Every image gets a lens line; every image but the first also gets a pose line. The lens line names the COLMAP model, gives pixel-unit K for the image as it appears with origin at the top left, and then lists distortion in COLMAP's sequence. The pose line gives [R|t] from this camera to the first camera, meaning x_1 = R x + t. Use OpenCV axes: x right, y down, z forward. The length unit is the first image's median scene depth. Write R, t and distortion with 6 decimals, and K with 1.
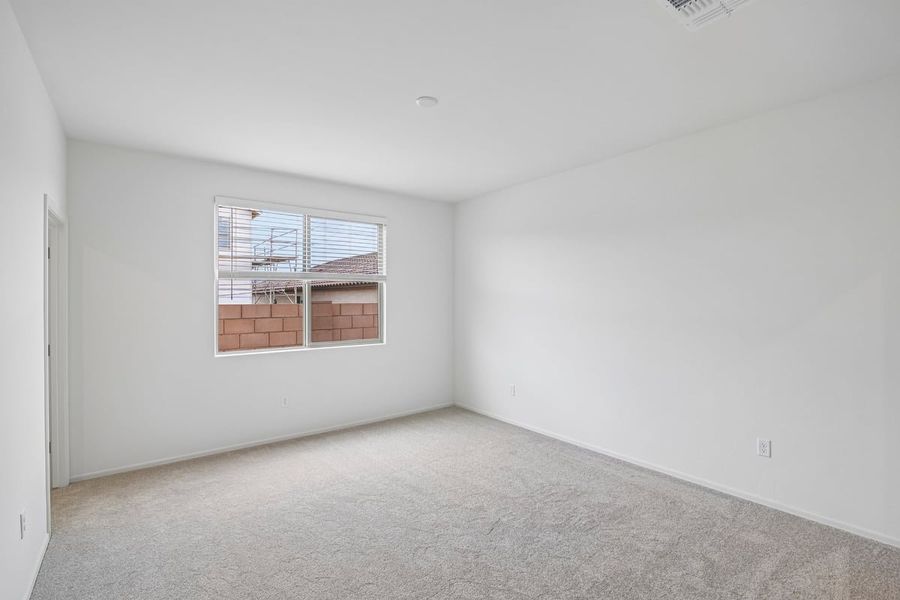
lens RADIAL K [[414.9, 0, 458.3], [0, 414.9, 299.5], [0, 0, 1]] dist [-0.005104, -0.000166]
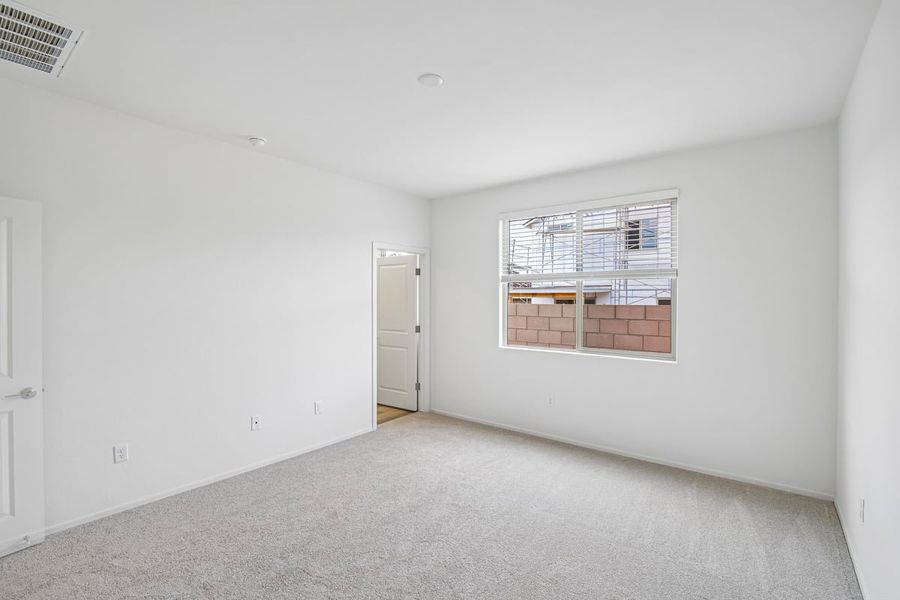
lens RADIAL K [[414.9, 0, 457.8], [0, 414.9, 299.2], [0, 0, 1]] dist [-0.005104, -0.000166]
pose [[0.240675, 0.002813, -0.970602, 0.443661], [-0.006222, 0.999980, 0.001356, -0.001676], [0.970586, 0.005713, 0.240688, 0.467127]]
